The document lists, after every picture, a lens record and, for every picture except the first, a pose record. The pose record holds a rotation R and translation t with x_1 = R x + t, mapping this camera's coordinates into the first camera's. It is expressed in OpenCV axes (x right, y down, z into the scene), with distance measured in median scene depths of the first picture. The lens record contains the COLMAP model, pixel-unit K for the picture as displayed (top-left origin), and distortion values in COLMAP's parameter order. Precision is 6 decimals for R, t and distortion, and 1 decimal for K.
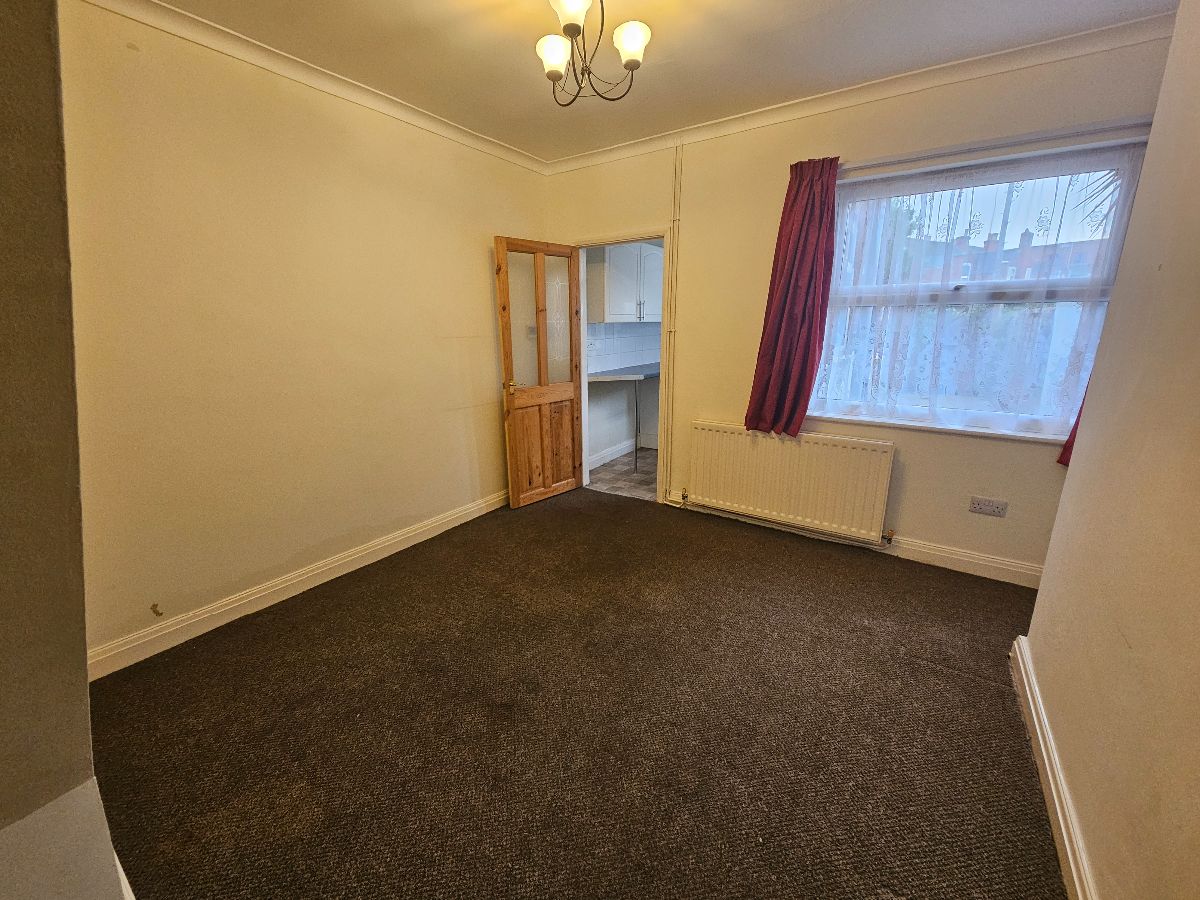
lens RADIAL K [[489.5, 0, 601.8], [0, 489.5, 443.6], [0, 0, 1]] dist [0.002061, -0.000343]
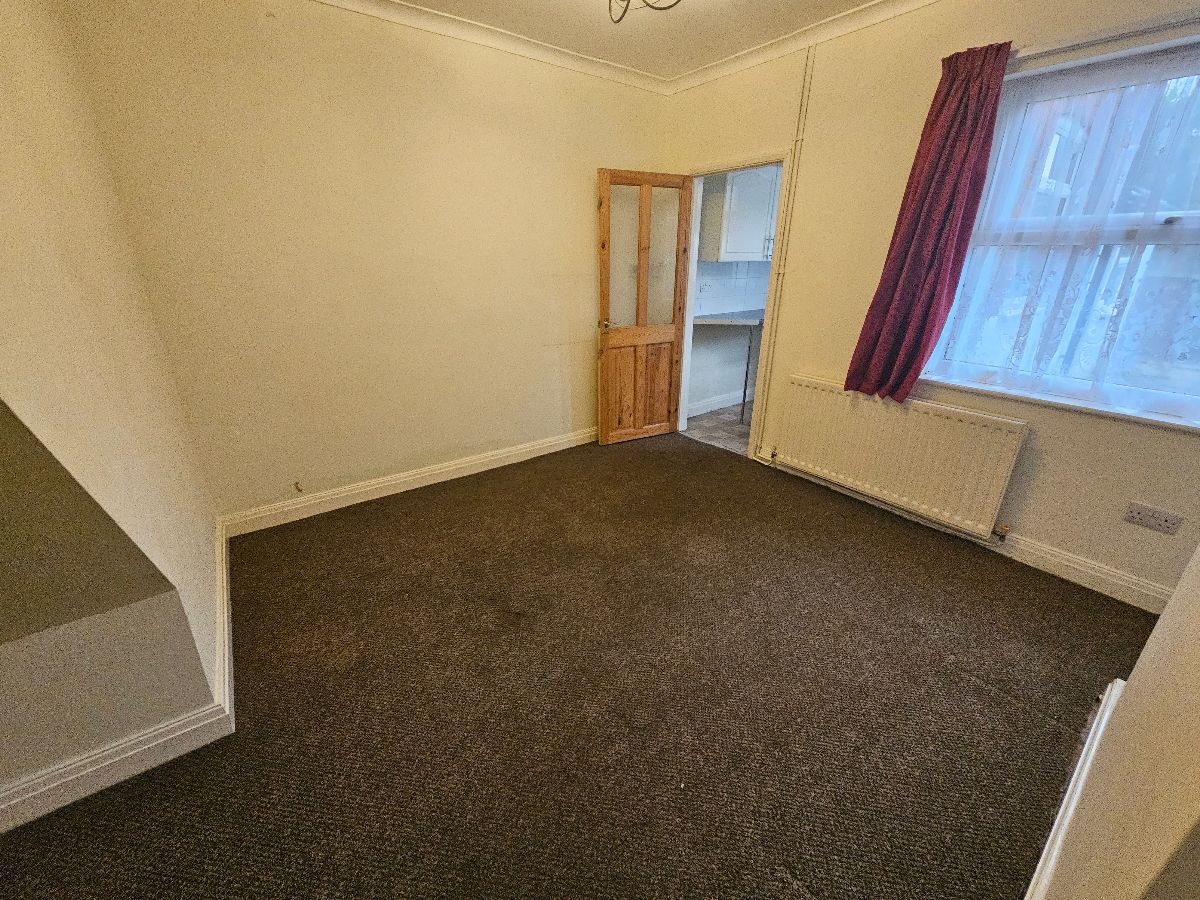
lens RADIAL K [[489.5, 0, 608.4], [0, 489.5, 445.4], [0, 0, 1]] dist [0.002061, -0.000343]
pose [[0.948656, 0.124181, -0.290915, 0.165053], [-0.086269, 0.986421, 0.139751, -0.016386], [0.304319, -0.107479, 0.946487, 0.018166]]
